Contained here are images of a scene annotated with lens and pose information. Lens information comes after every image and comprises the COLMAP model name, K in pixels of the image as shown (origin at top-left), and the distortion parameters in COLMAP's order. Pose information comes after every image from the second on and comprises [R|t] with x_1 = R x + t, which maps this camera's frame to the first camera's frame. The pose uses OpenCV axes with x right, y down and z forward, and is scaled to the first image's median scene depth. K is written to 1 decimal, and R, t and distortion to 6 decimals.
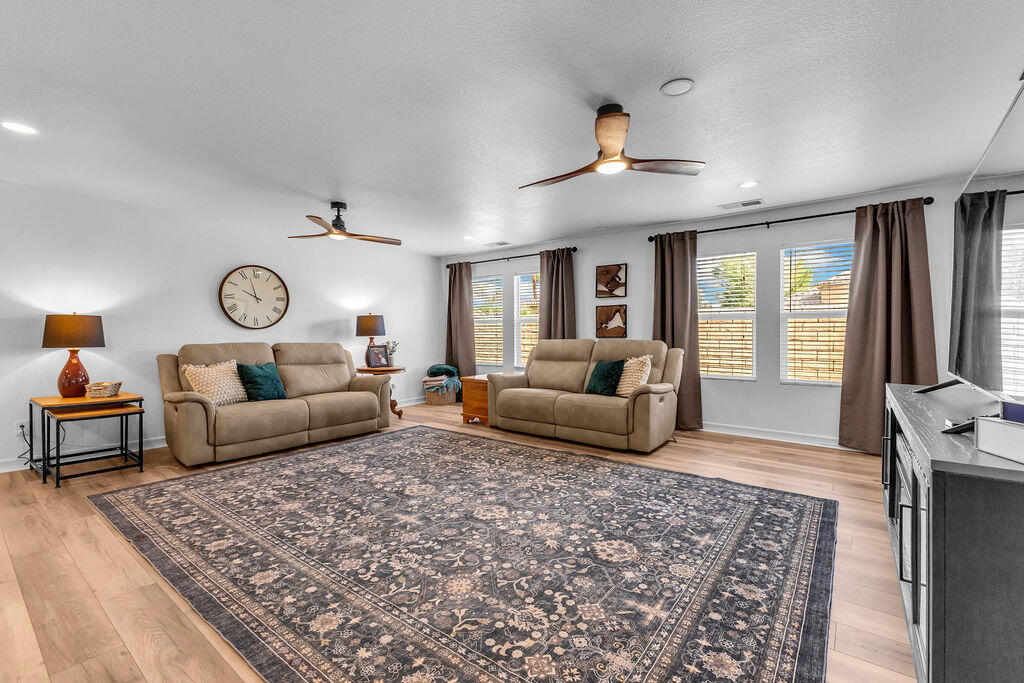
lens RADIAL K [[443.3, 0, 519.6], [0, 443.3, 336.7], [0, 0, 1]] dist [0.014079, -0.004810]
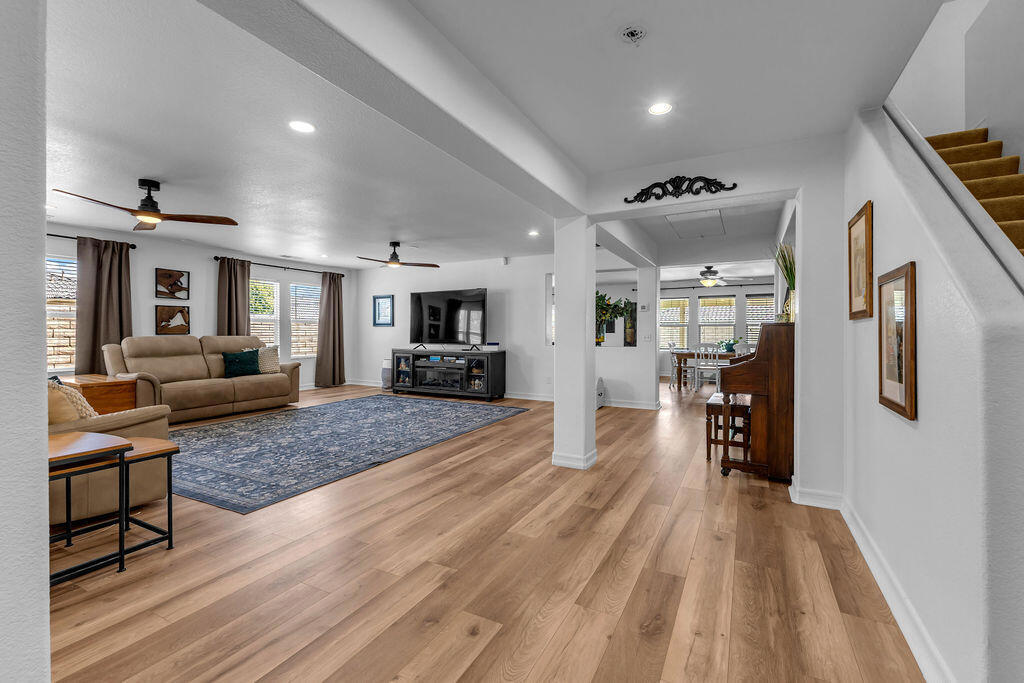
lens RADIAL K [[443.3, 0, 516.8], [0, 443.3, 323.0], [0, 0, 1]] dist [0.014079, -0.004810]
pose [[-0.168793, 0.019377, 0.985461, -1.604779], [0.002365, 0.999812, -0.019254, -0.005415], [-0.985649, -0.000919, -0.168807, 0.503960]]
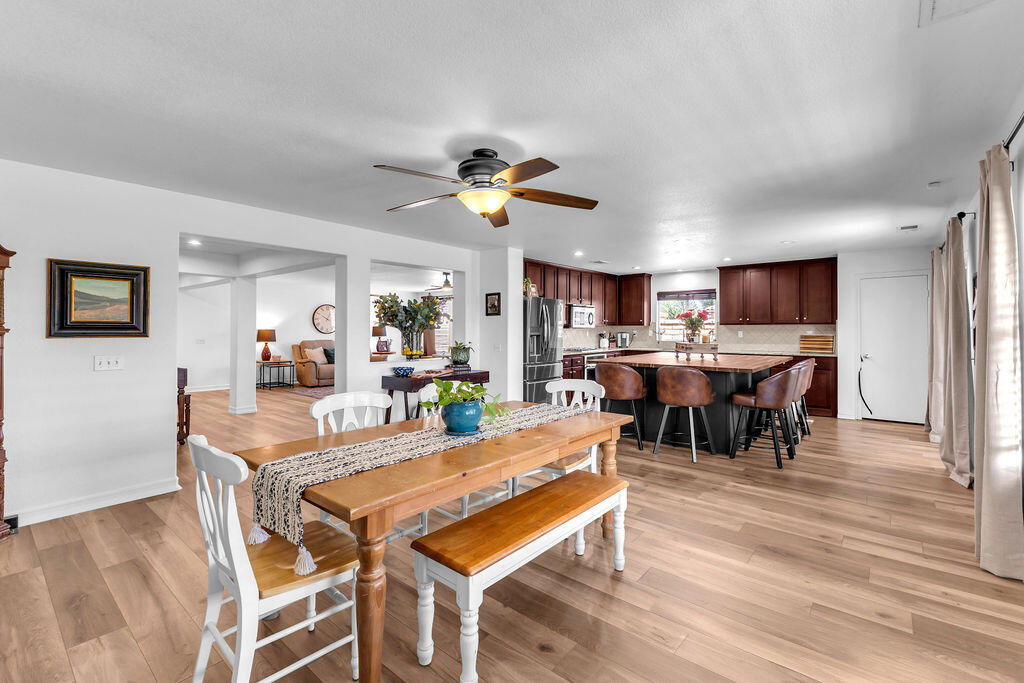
lens RADIAL K [[443.3, 0, 513.7], [0, 443.3, 333.6], [0, 0, 1]] dist [0.014079, -0.004810]
pose [[0.998892, 0.002888, -0.046976, 0.591316], [-0.002699, 0.999988, 0.004077, -0.038350], [0.046987, -0.003946, 0.998888, -1.574909]]
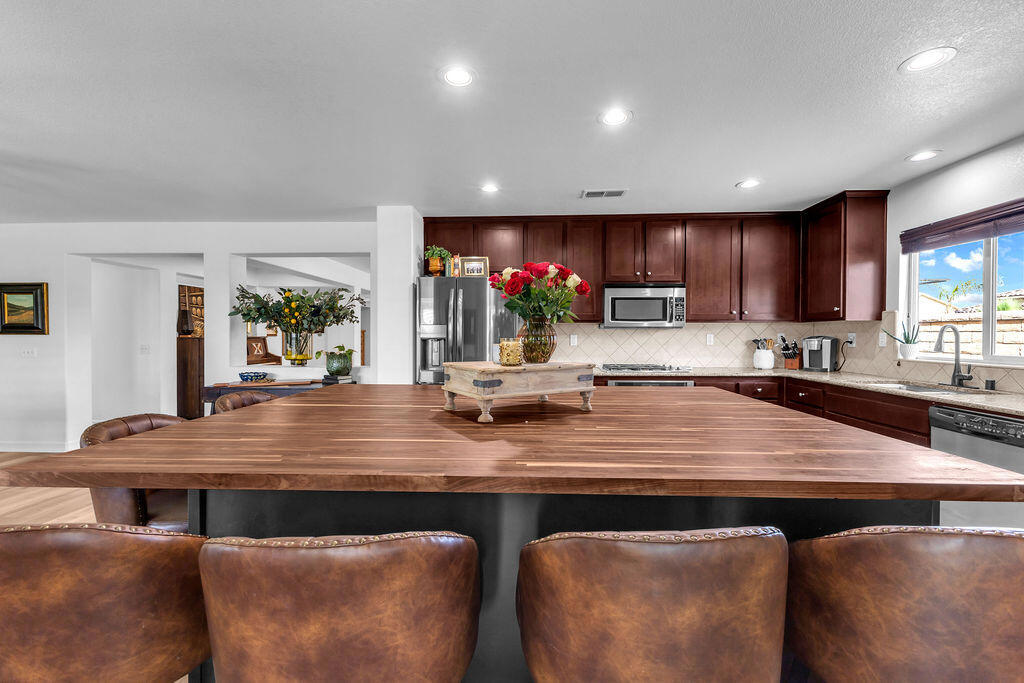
lens RADIAL K [[443.3, 0, 509.3], [0, 443.3, 342.3], [0, 0, 1]] dist [0.014079, -0.004810]
pose [[0.565606, 0.017753, -0.824484, 1.531132], [-0.008745, 0.999841, 0.015529, -0.034509], [0.824629, -0.001573, 0.565672, -0.365287]]
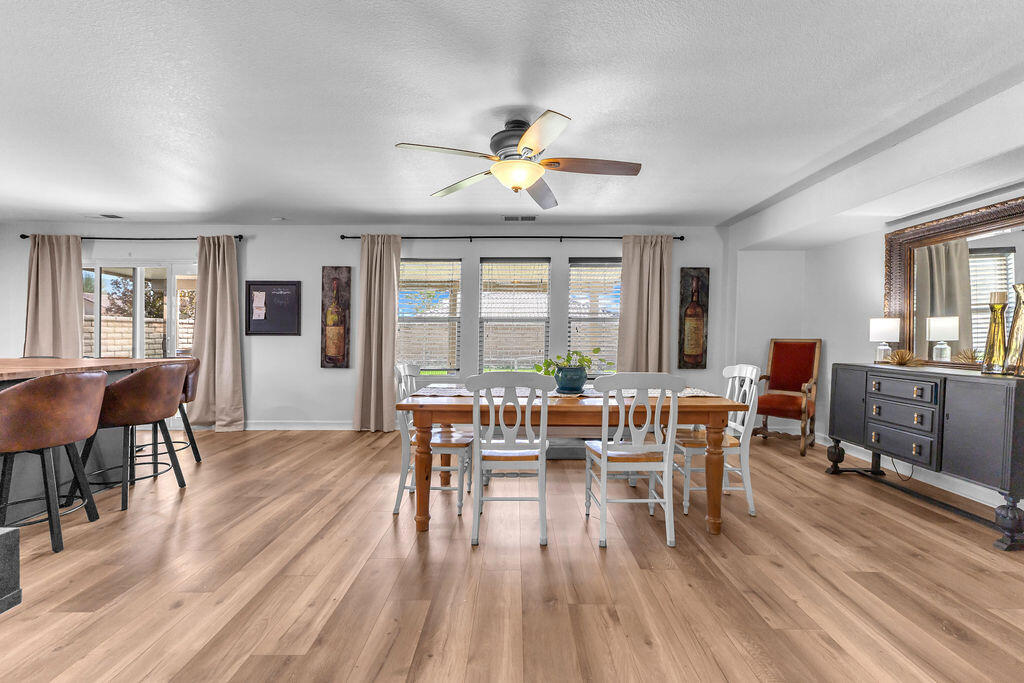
lens RADIAL K [[443.3, 0, 511.6], [0, 443.3, 333.6], [0, 0, 1]] dist [0.014079, -0.004810]
pose [[-0.599030, -0.001395, 0.800725, -0.060559], [0.001360, 0.999995, 0.002760, -0.004066], [-0.800725, 0.002742, -0.599026, -0.438056]]
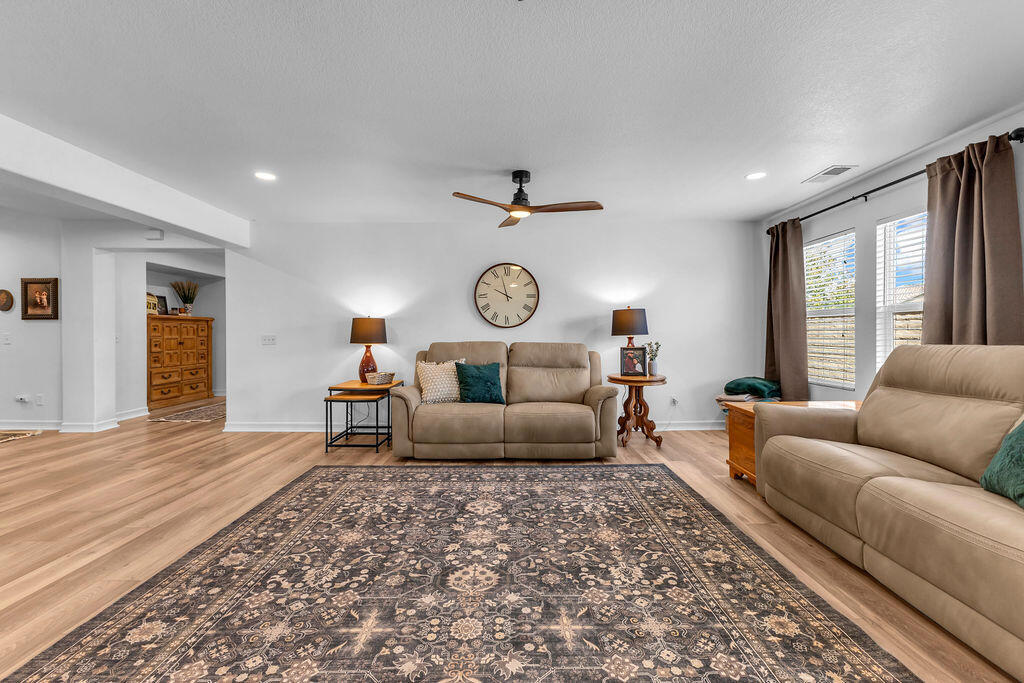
lens RADIAL K [[443.3, 0, 515.3], [0, 443.3, 333.8], [0, 0, 1]] dist [0.014079, -0.004810]
pose [[0.612422, 0.001887, -0.790529, 0.266197], [-0.004902, 0.999987, -0.001410, -0.003330], [0.790516, 0.004738, 0.612423, 0.563608]]
